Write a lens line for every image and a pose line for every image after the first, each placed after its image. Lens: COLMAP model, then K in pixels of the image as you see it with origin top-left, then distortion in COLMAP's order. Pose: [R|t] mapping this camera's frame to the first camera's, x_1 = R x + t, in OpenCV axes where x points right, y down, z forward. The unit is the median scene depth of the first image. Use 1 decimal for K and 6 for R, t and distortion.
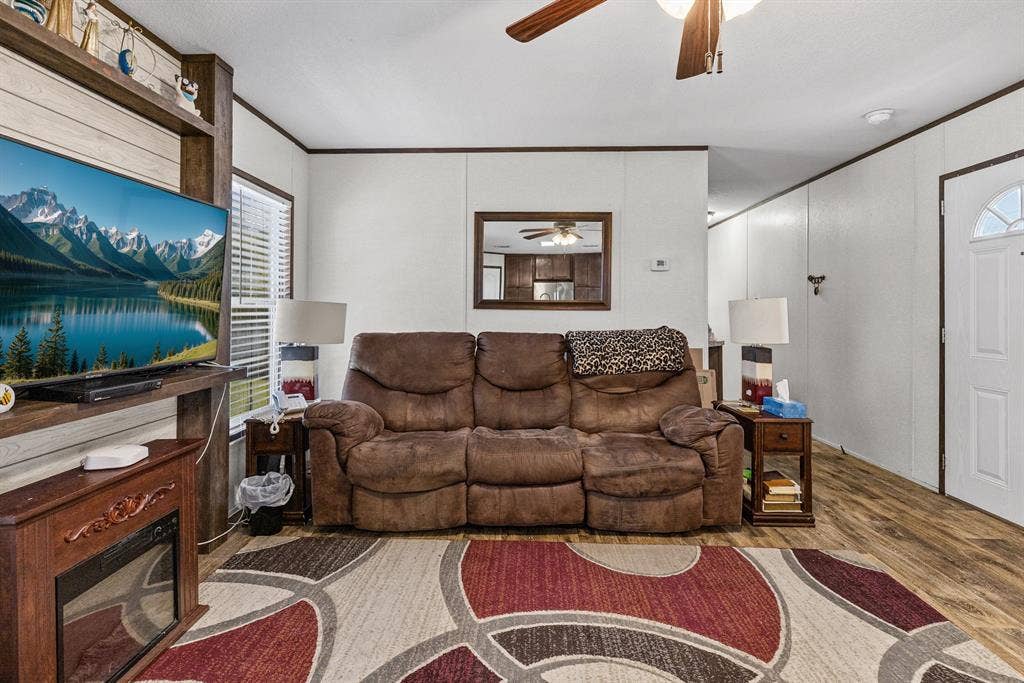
lens RADIAL K [[470.9, 0, 508.5], [0, 470.9, 307.5], [0, 0, 1]] dist [0.002197, -0.000005]
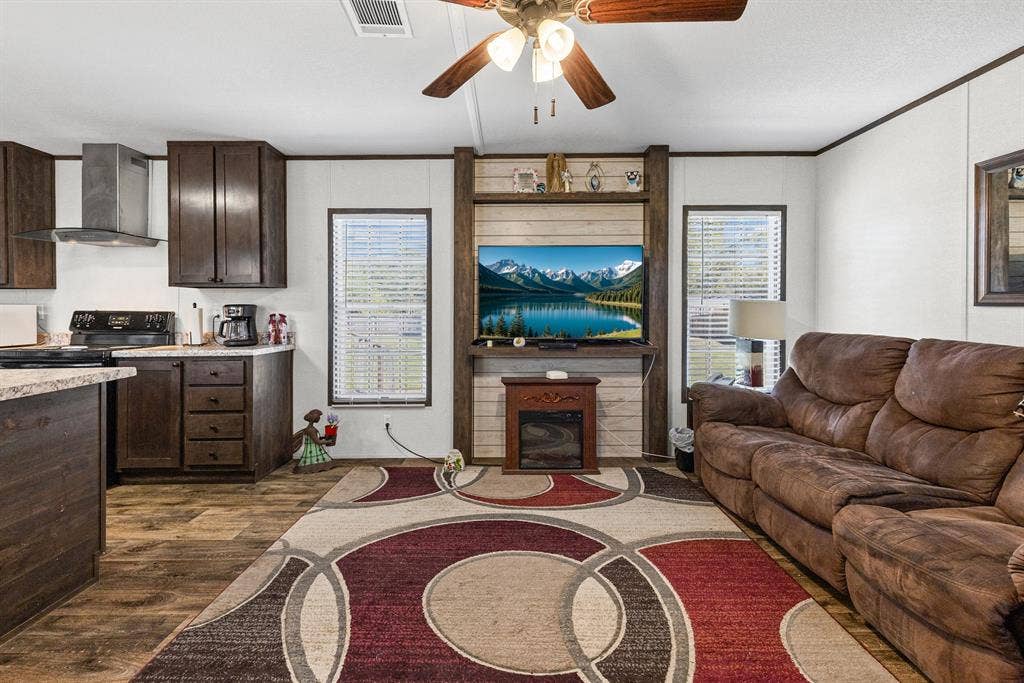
lens RADIAL K [[469.5, 0, 503.1], [0, 469.5, 315.6], [0, 0, 1]] dist [0.007930, -0.000278]
pose [[0.024139, 0.009687, -0.999662, 0.885732], [0.004429, 0.999942, 0.009796, 0.009108], [0.999699, -0.004664, 0.024095, 0.451578]]
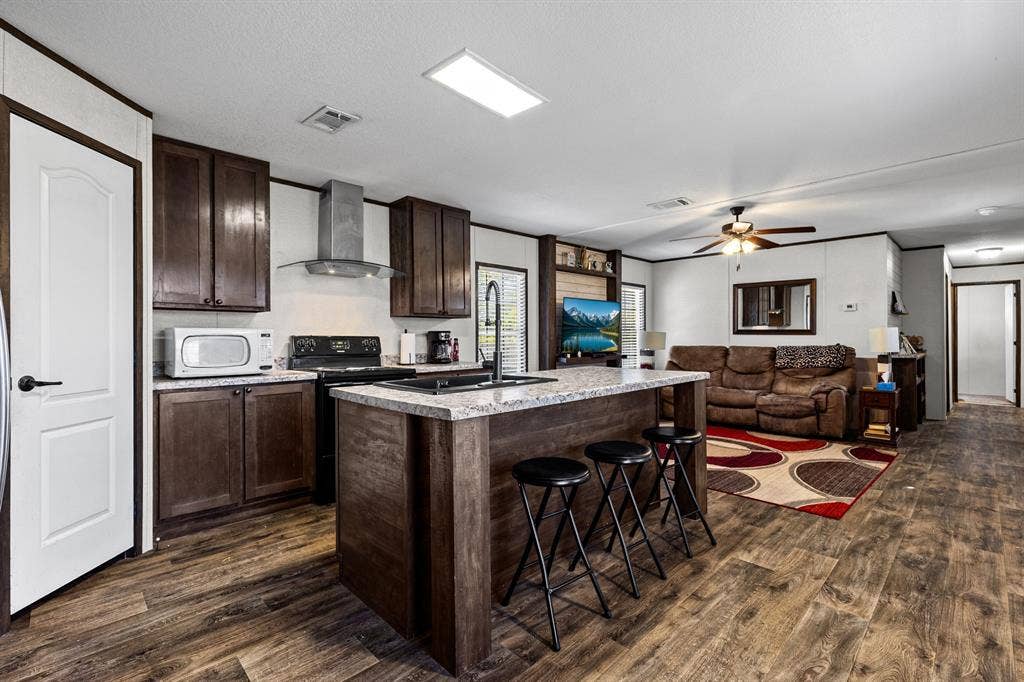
lens RADIAL K [[454.0, 0, 503.2], [0, 454.0, 341.5], [0, 0, 1]] dist [-0.009022, 0.000043]
pose [[0.711222, 0.002485, -0.702964, 0.844746], [0.005909, 0.999937, 0.009514, 0.011313], [0.702943, -0.010920, 0.711162, -1.480524]]
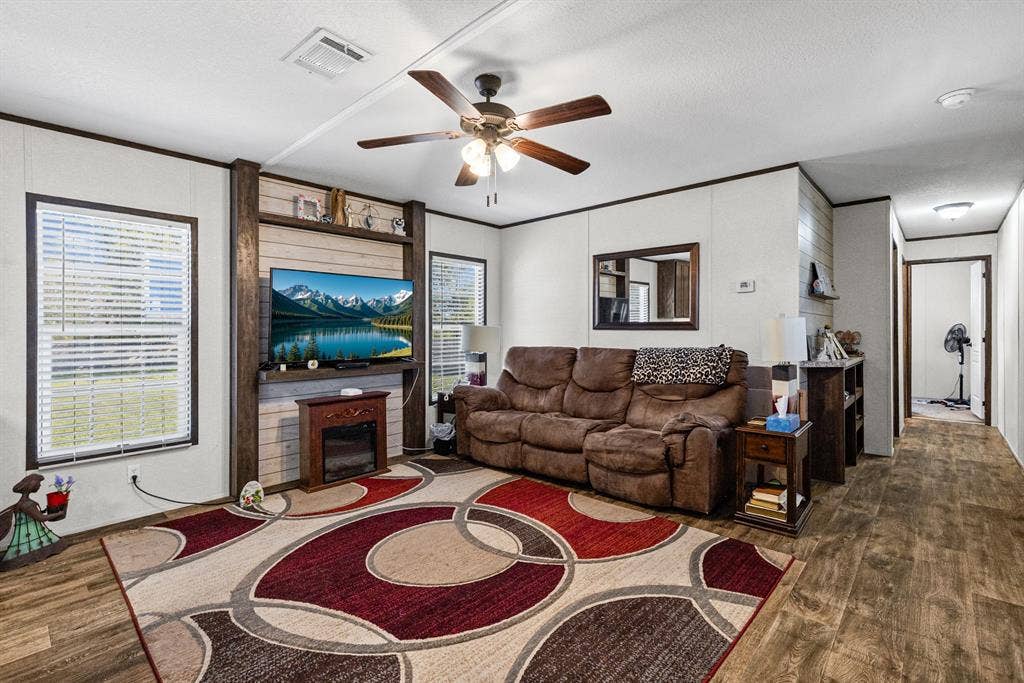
lens RADIAL K [[467.1, 0, 514.2], [0, 467.1, 333.5], [0, 0, 1]] dist [-0.000970, -0.000301]
pose [[0.759895, -0.003123, -0.650038, 0.900327], [0.009206, 0.999940, 0.005959, 0.004095], [0.649981, -0.010513, 0.759878, -0.187084]]
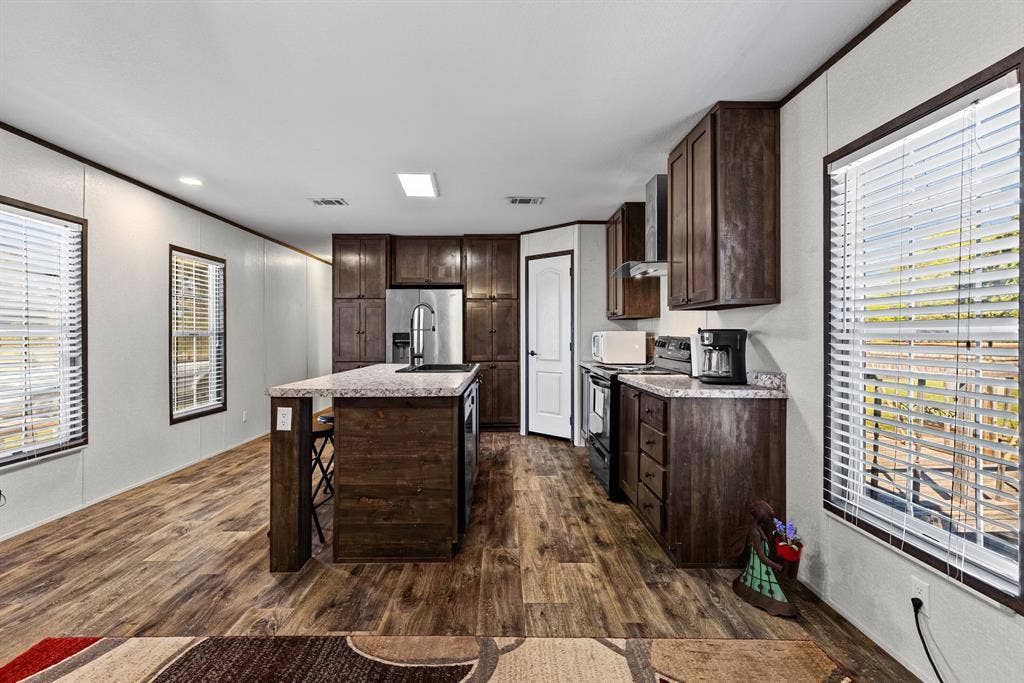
lens RADIAL K [[463.1, 0, 509.3], [0, 463.1, 332.7], [0, 0, 1]] dist [0.002893, 0.000278]
pose [[-0.998896, -0.002766, -0.046892, -0.068175], [-0.002497, 0.999980, -0.005809, 0.001271], [0.046907, -0.005685, -0.998883, 0.752580]]
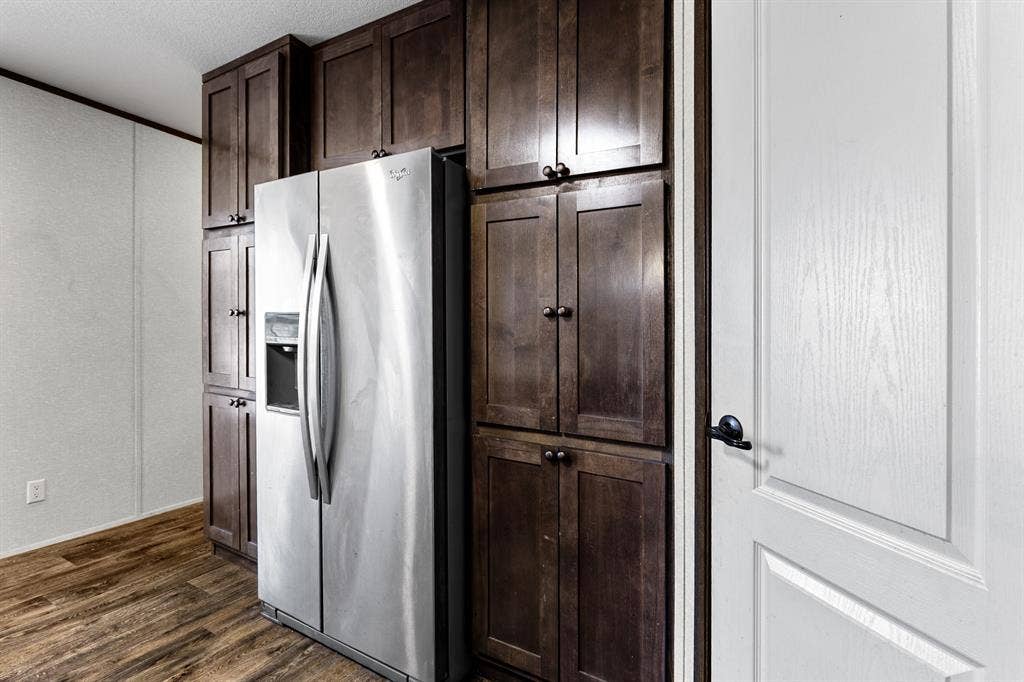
lens RADIAL K [[469.5, 0, 503.1], [0, 469.5, 315.1], [0, 0, 1]] dist [0.007930, -0.000278]
pose [[-0.885814, 0.001673, 0.464037, -0.299205], [-0.002488, 0.999962, -0.008355, -0.011524], [-0.464033, -0.008556, -0.885777, -1.040157]]
